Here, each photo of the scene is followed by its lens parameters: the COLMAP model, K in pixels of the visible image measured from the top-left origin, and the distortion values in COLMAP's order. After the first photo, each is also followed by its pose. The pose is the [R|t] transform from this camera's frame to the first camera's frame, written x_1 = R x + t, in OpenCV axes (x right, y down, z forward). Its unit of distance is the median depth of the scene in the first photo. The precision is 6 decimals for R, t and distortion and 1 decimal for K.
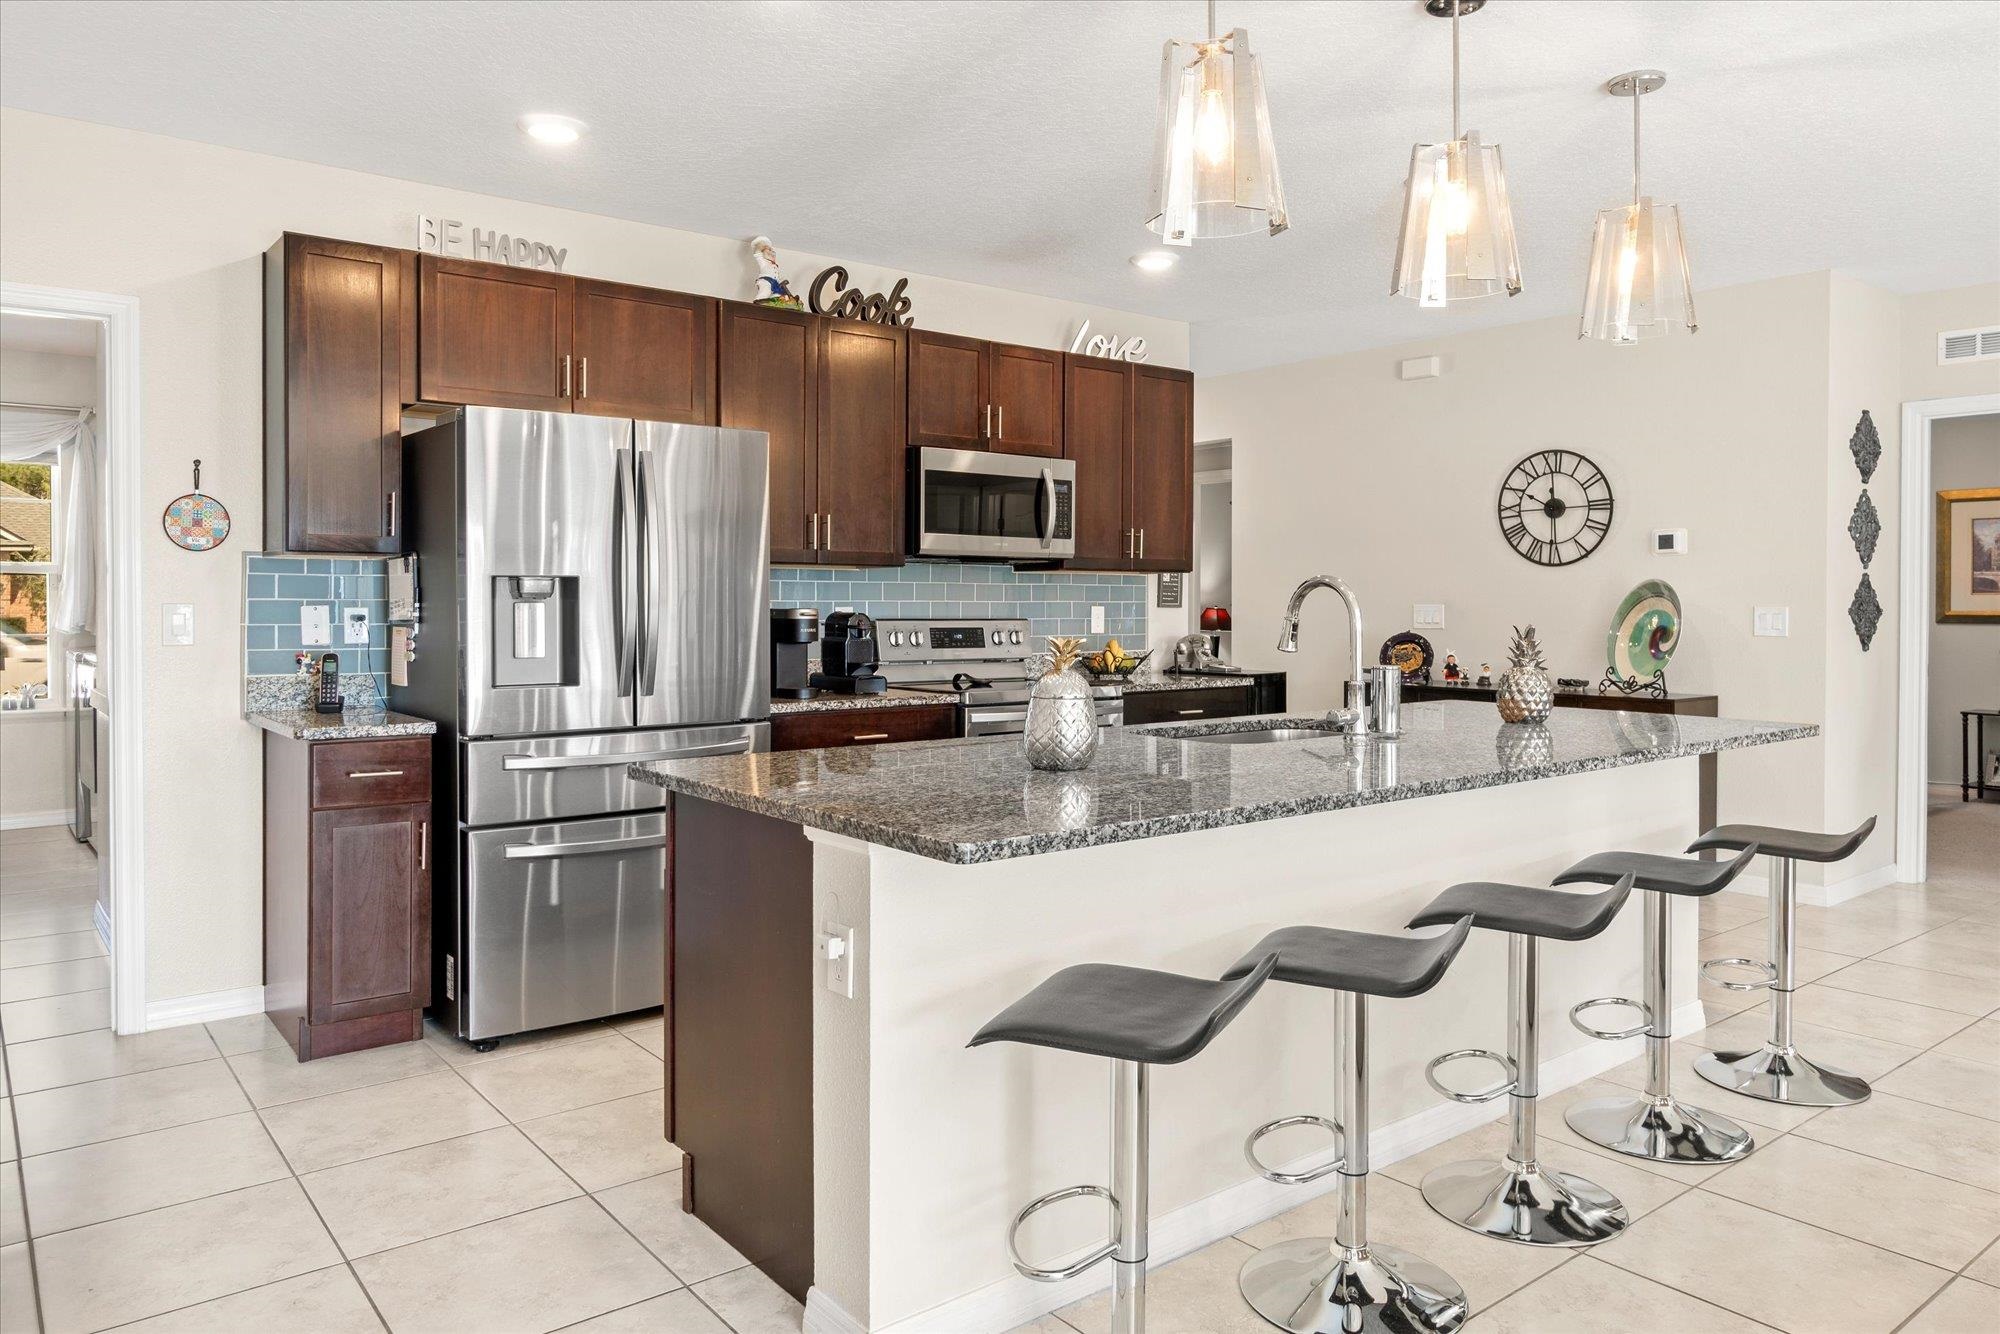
lens RADIAL K [[1322.1, 0, 1000.4], [0, 1322.1, 598.8], [0, 0, 1]] dist [-0.022927, -0.002414]
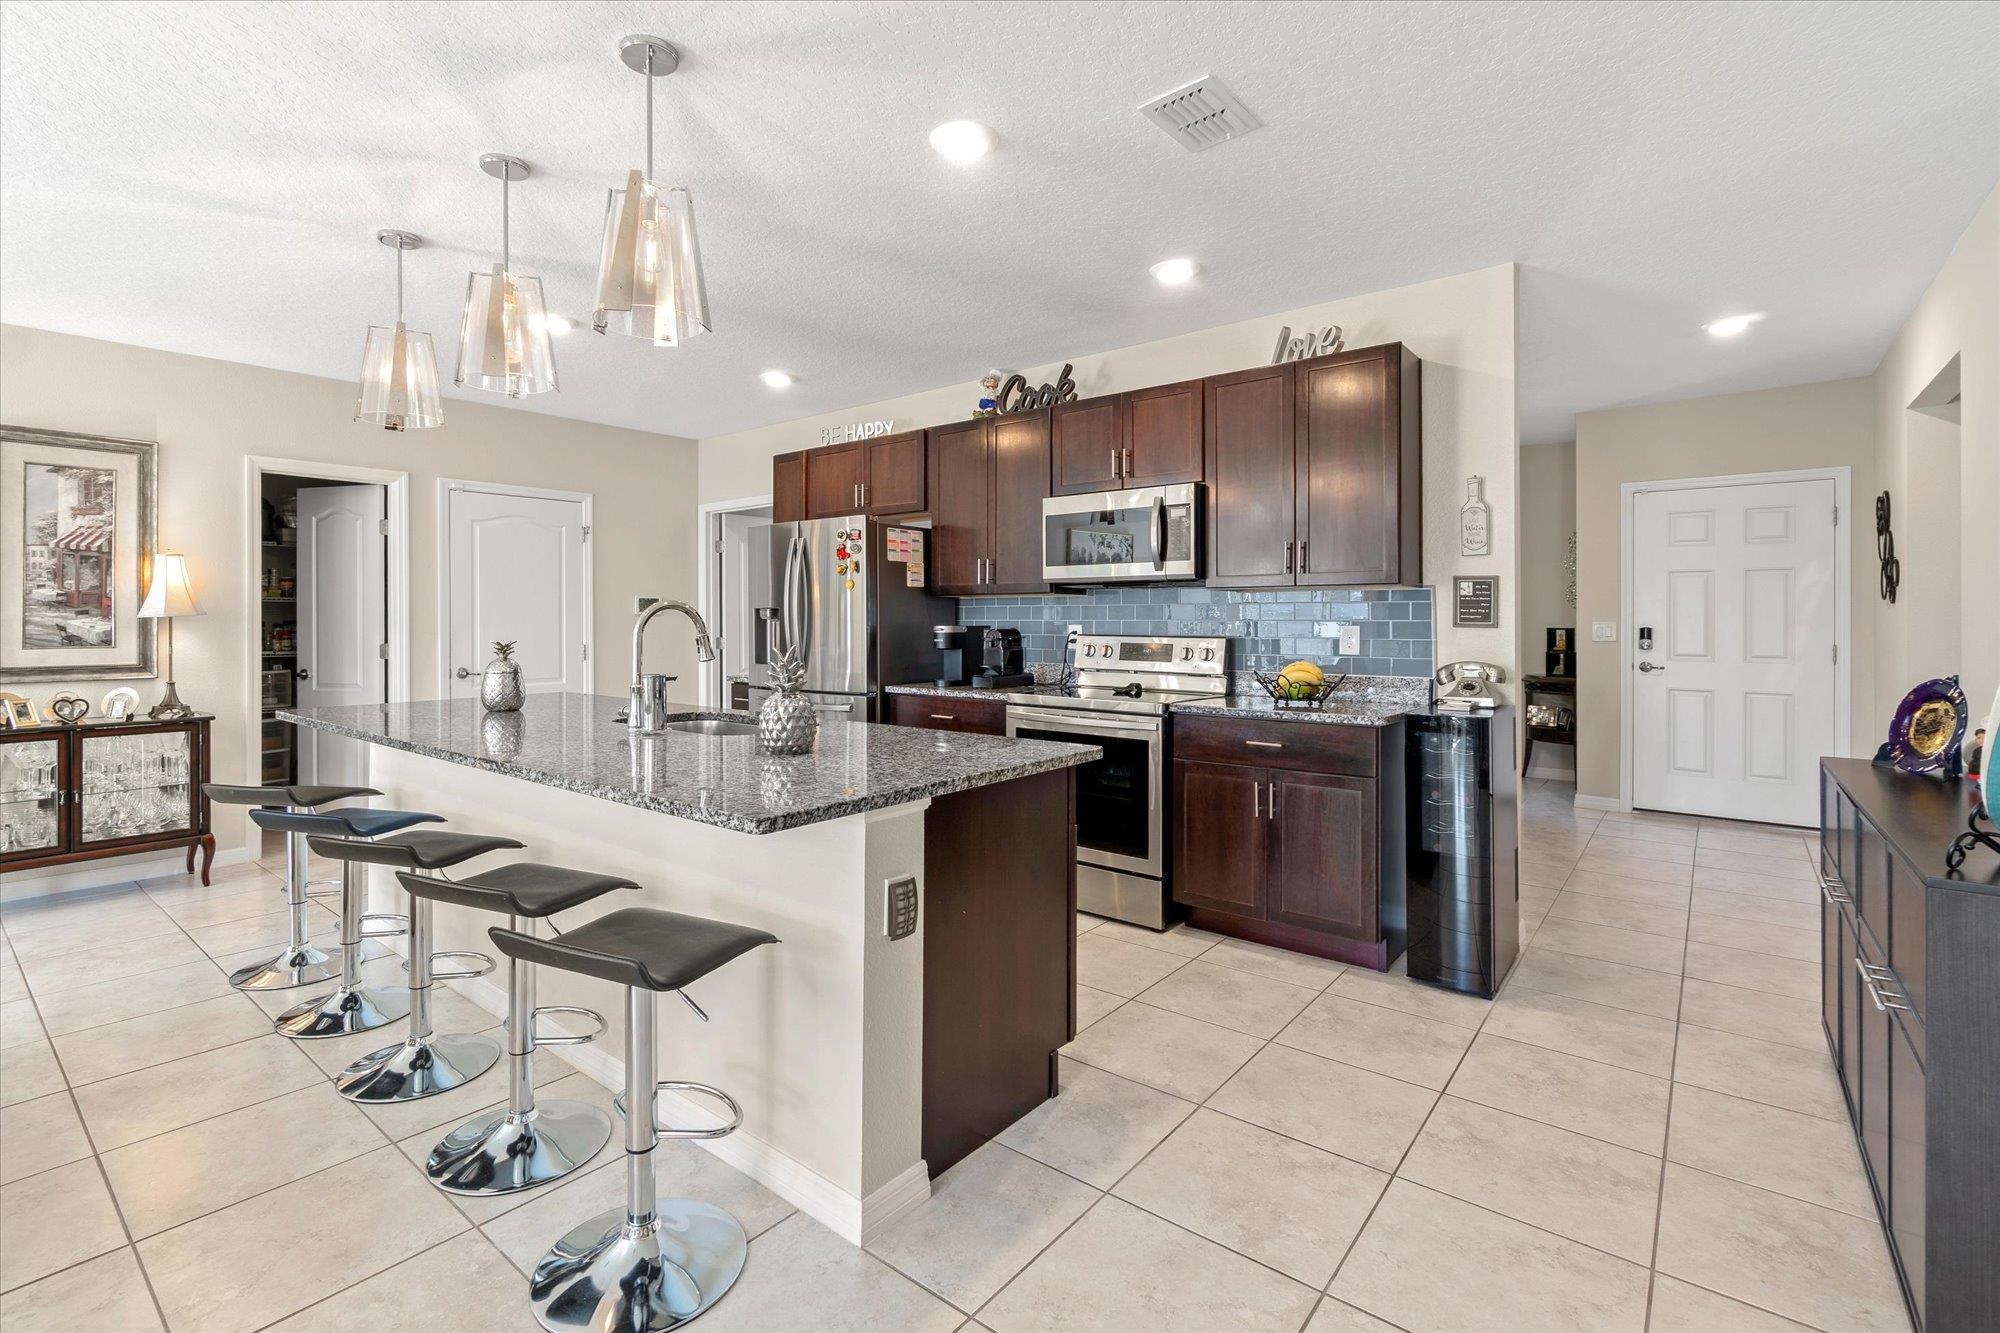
lens RADIAL K [[916.1, 0, 963.0], [0, 916.1, 620.2], [0, 0, 1]] dist [-0.004158, -0.000393]
pose [[0.200977, -0.002009, -0.979594, 0.861522], [0.002747, 0.999995, -0.001488, 0.002837], [0.979592, -0.002392, 0.200981, 0.818236]]
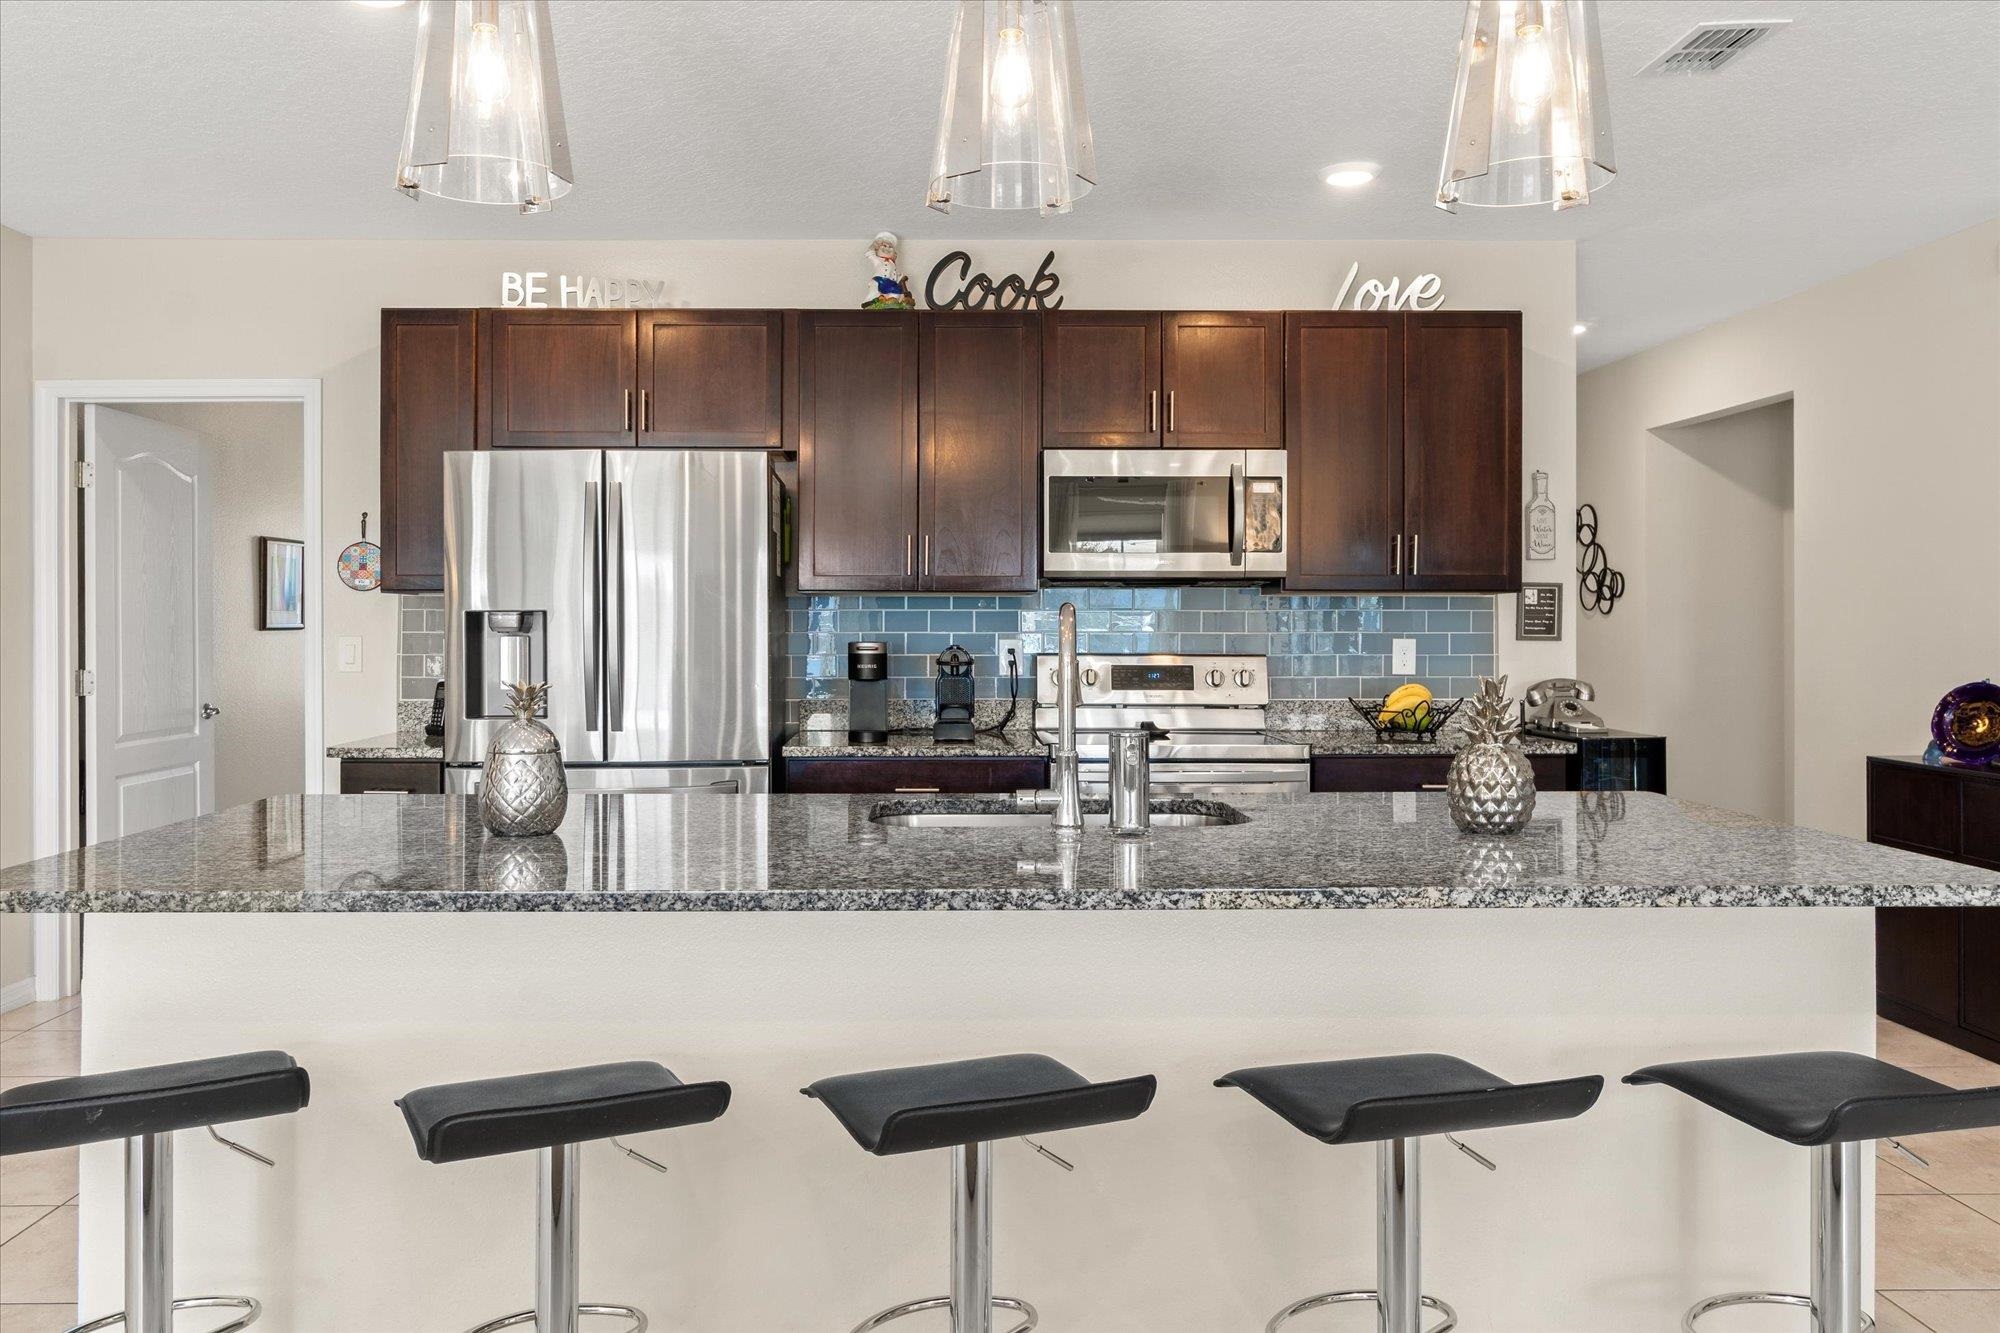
lens RADIAL K [[1476.2, 0, 971.3], [0, 1476.2, 634.3], [0, 0, 1]] dist [-0.004598, 0.000263]
pose [[0.798284, 0.002053, -0.602278, 0.514968], [0.003187, 0.999966, 0.007633, -0.005594], [0.602273, -0.008013, 0.798250, 0.239896]]
